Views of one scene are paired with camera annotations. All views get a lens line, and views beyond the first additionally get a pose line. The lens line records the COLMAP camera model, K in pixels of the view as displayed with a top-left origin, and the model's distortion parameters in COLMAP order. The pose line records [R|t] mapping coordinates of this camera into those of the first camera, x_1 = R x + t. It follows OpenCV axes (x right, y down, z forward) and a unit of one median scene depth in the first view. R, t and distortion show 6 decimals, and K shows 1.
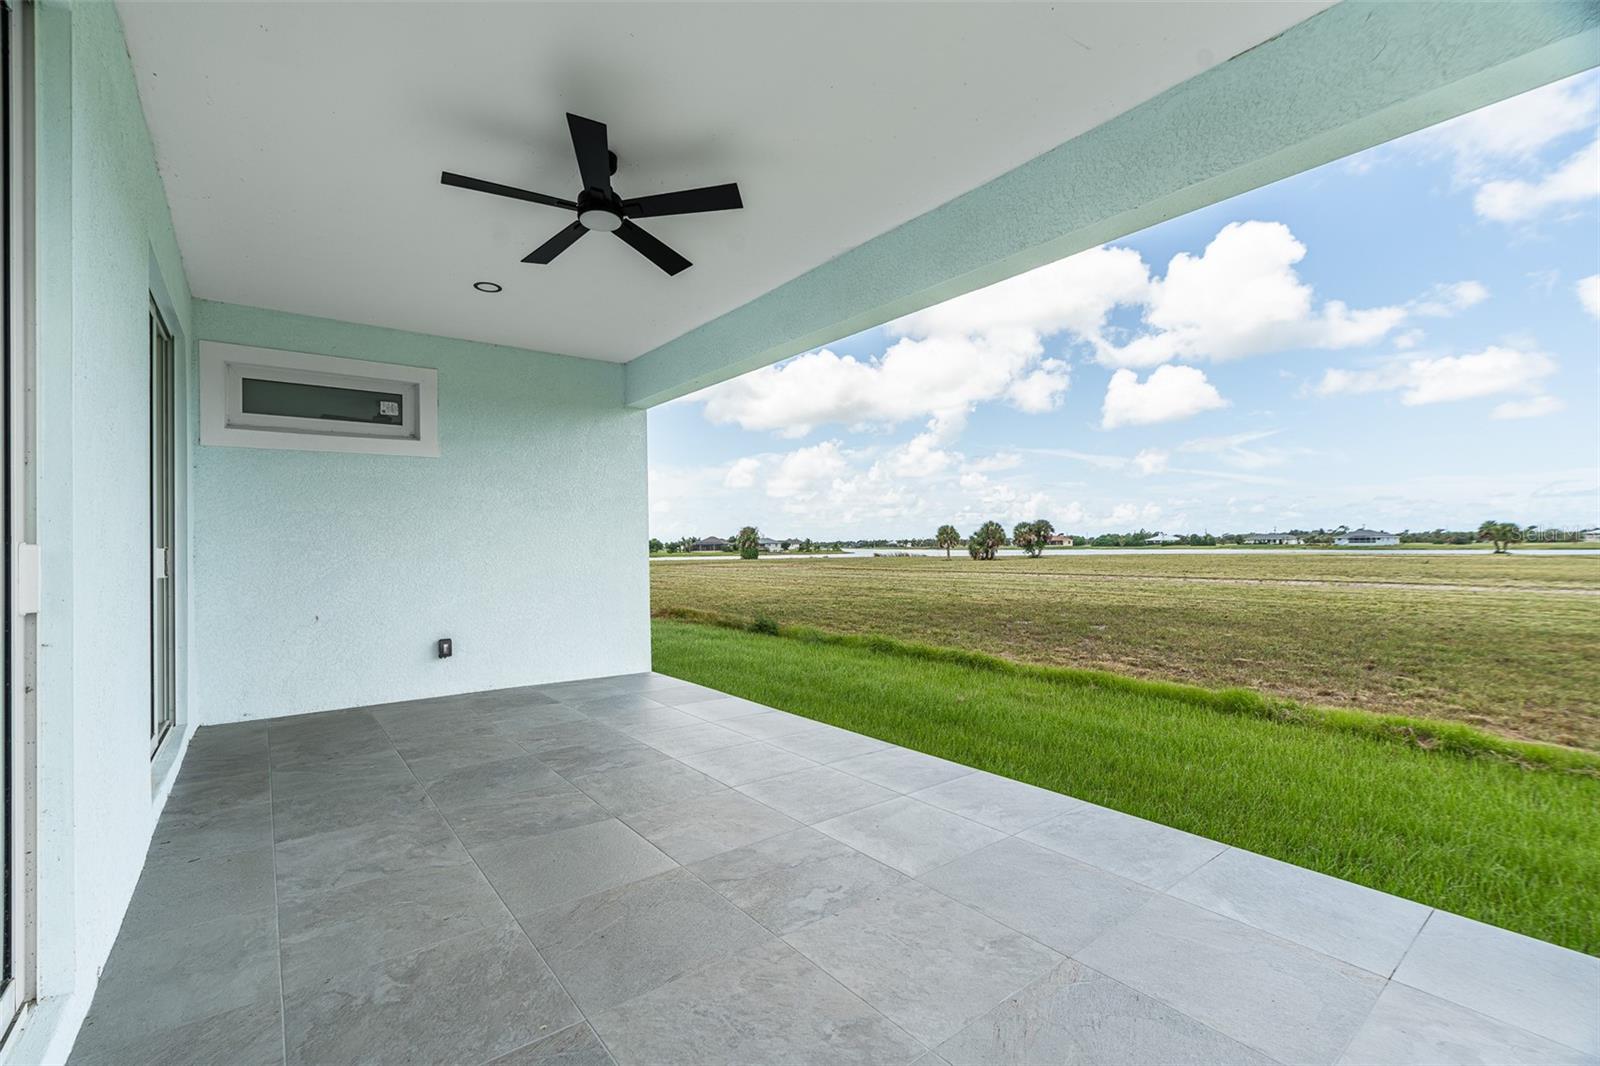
lens RADIAL K [[699.4, 0, 807.4], [0, 699.4, 555.3], [0, 0, 1]] dist [-0.020383, 0.000130]
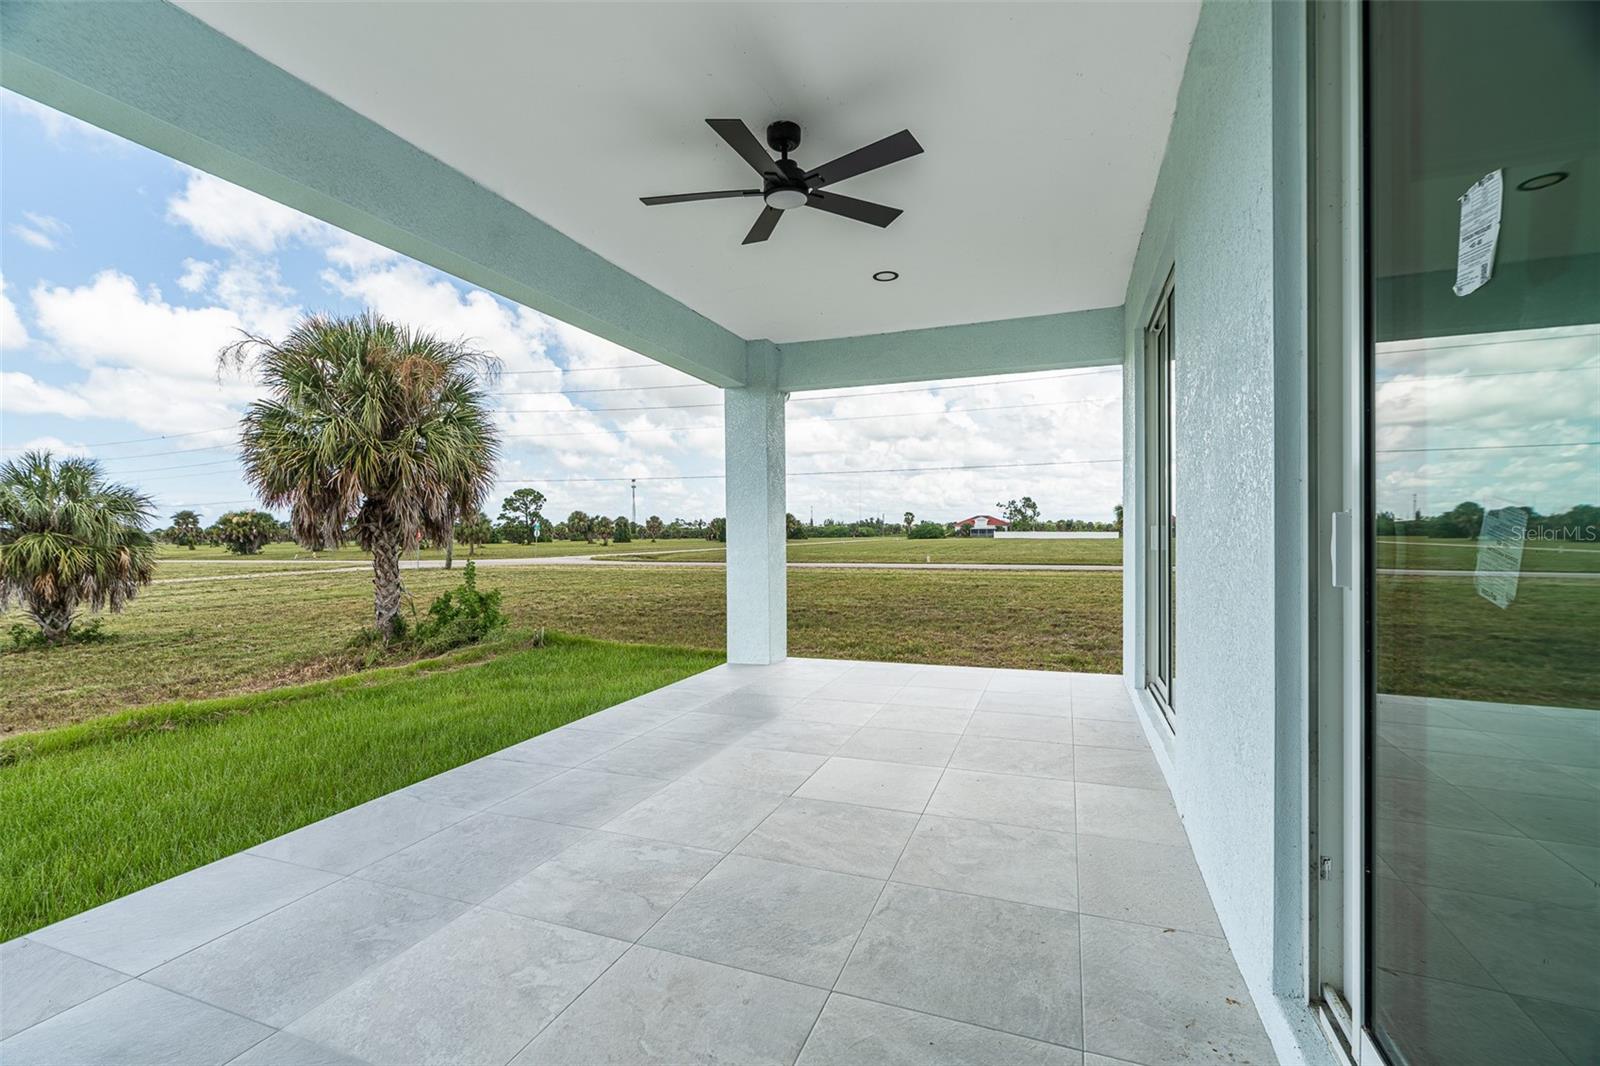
lens RADIAL K [[693.7, 0, 803.2], [0, 693.7, 536.7], [0, 0, 1]] dist [-0.000948, 0.000007]
pose [[-0.509058, 0.008159, 0.860693, -1.088407], [0.027077, 0.999612, 0.006540, -0.008961], [-0.860306, 0.026634, -0.509082, 1.394859]]
